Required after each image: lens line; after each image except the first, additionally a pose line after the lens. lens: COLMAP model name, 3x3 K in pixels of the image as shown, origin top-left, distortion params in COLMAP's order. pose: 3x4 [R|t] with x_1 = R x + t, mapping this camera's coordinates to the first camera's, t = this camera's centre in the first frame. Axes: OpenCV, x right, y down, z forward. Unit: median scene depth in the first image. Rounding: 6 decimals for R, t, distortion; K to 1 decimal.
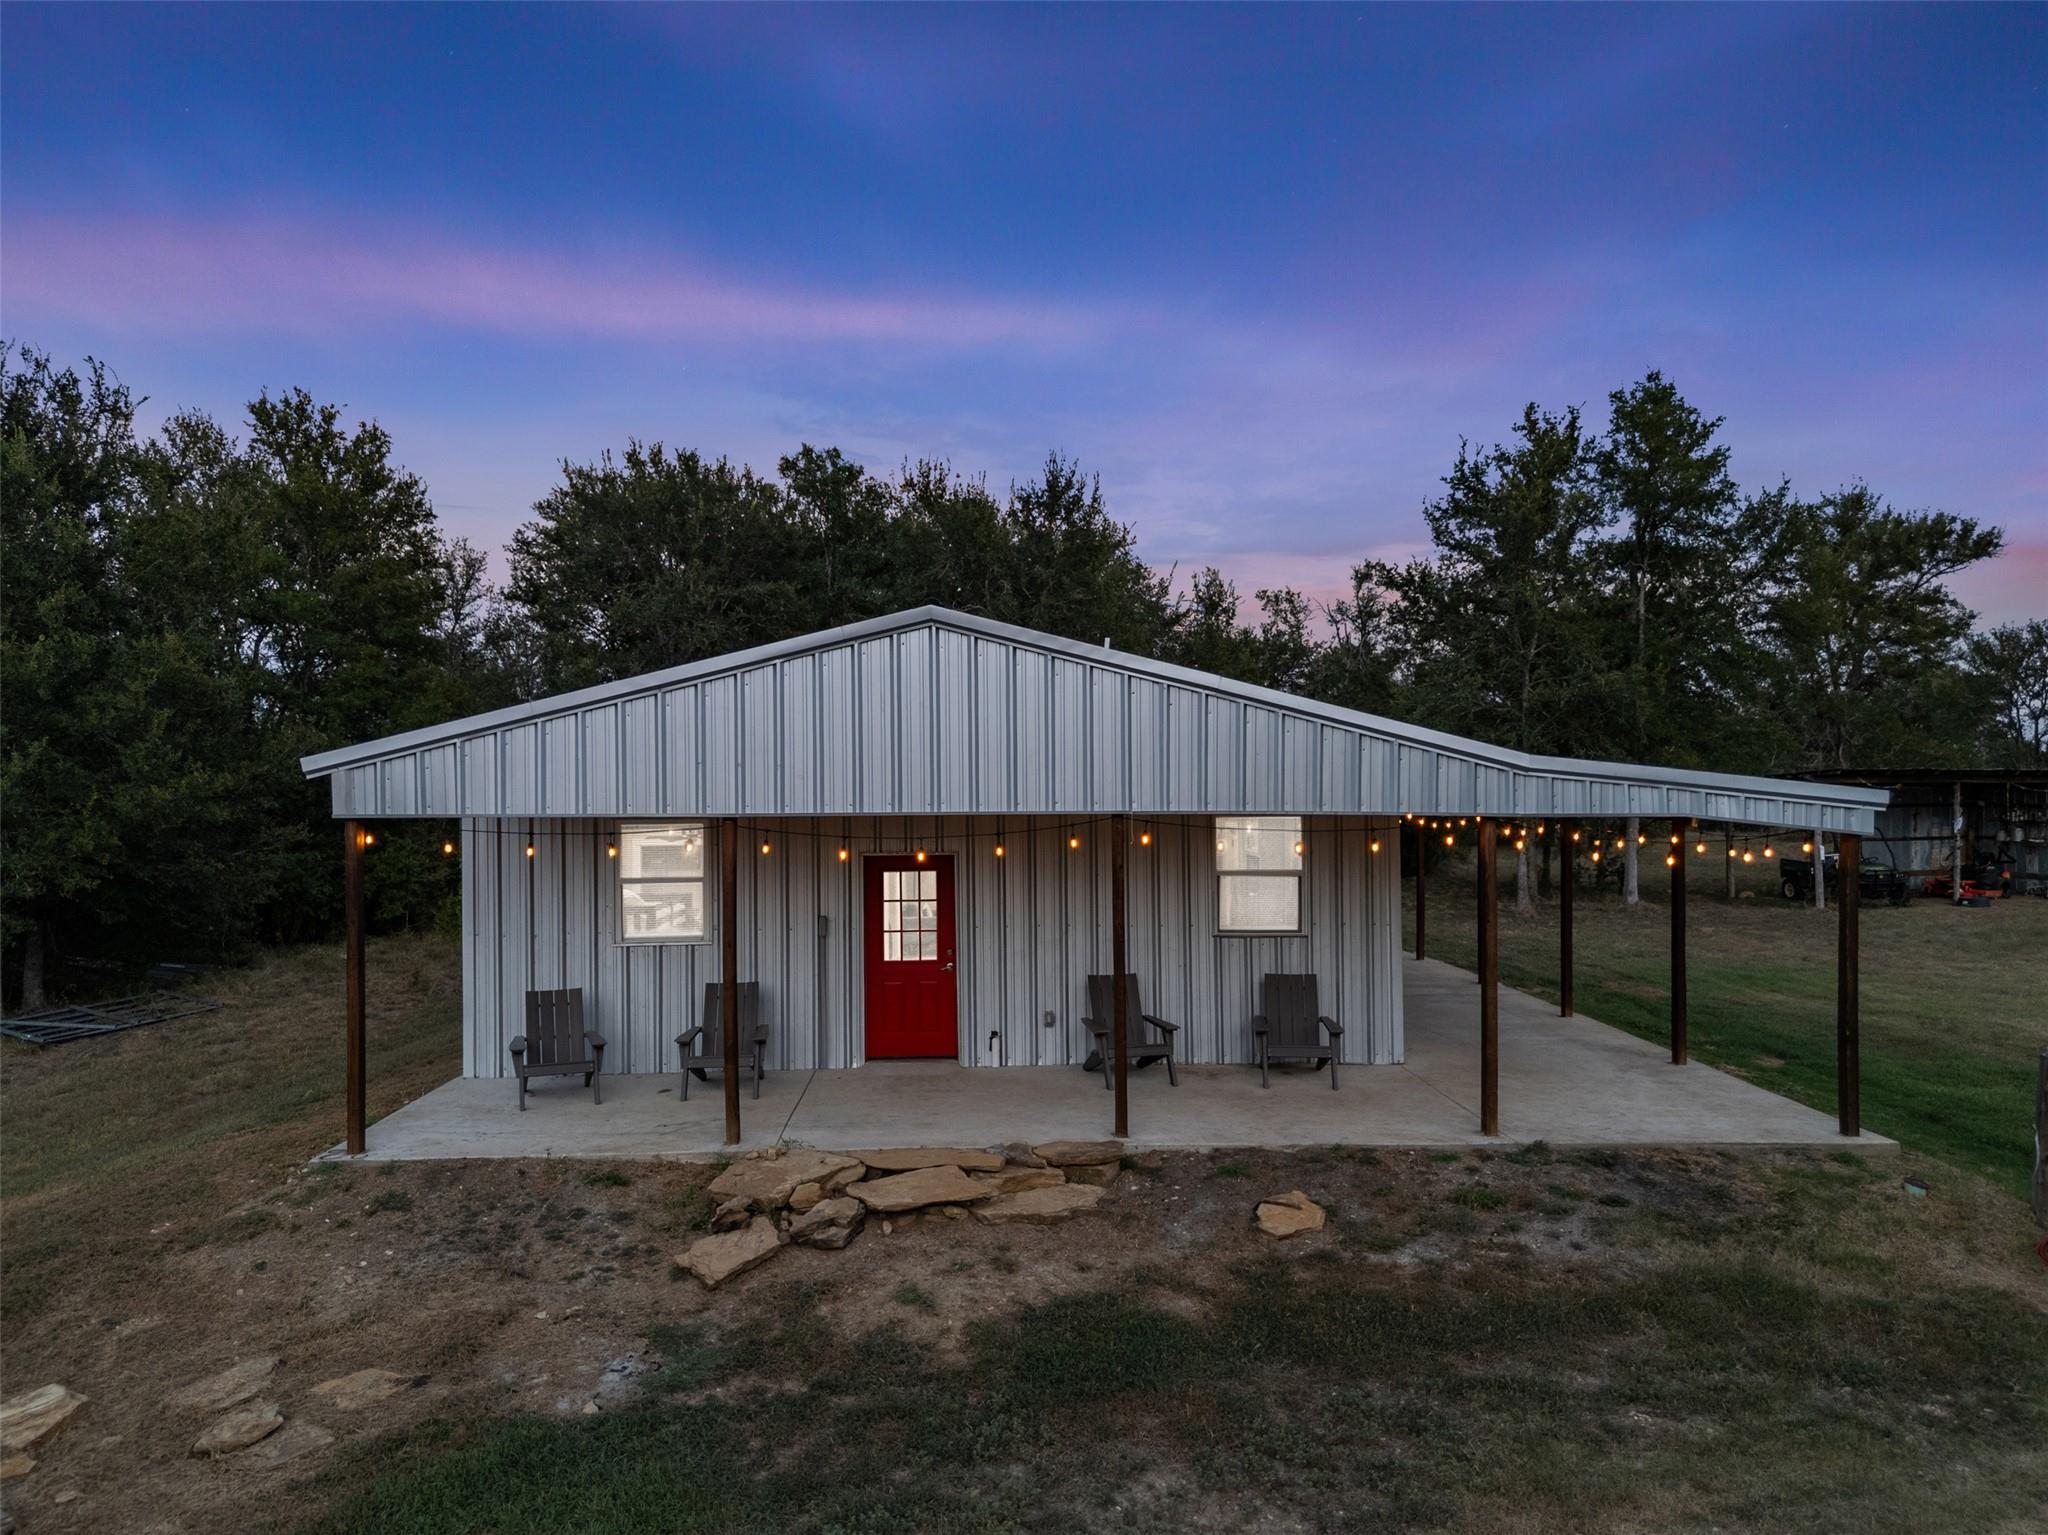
lens RADIAL K [[1533.4, 0, 1065.1], [0, 1533.4, 810.7], [0, 0, 1]] dist [0.035479, -0.003861]
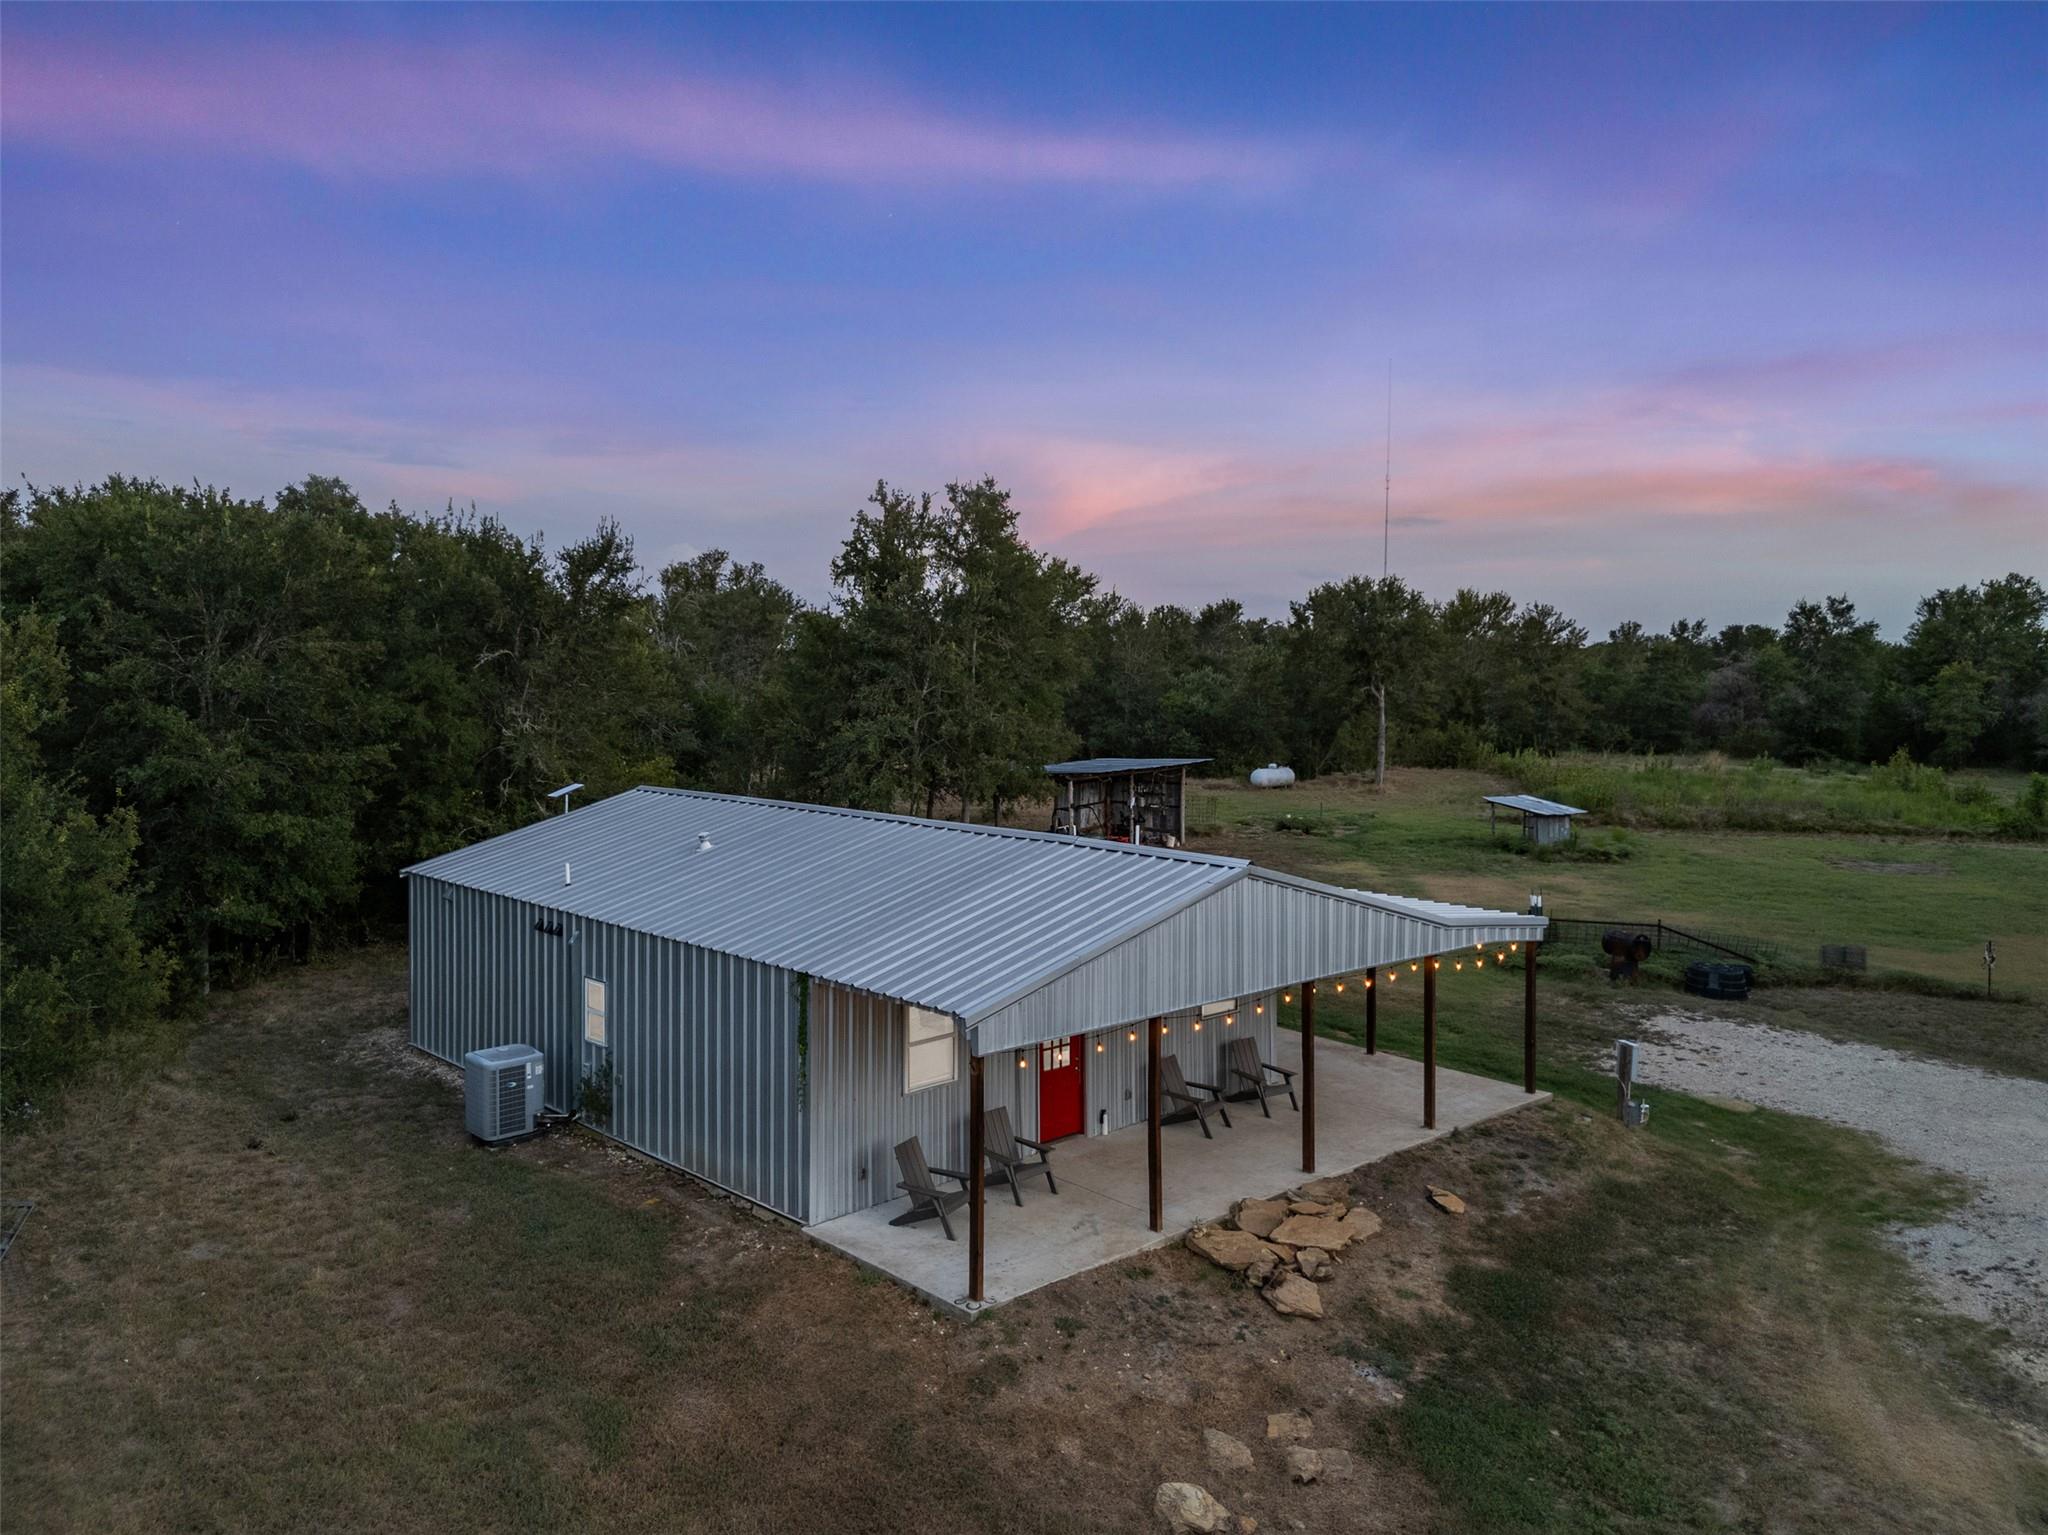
lens RADIAL K [[1536.4, 0, 1024.6], [0, 1536.4, 675.2], [0, 0, 1]] dist [0.030645, -0.006994]
pose [[0.759405, -0.000908, 0.650617, -1.536432], [-0.002077, 0.999991, 0.003820, -0.400286], [-0.650615, -0.004253, 0.759396, -0.094822]]
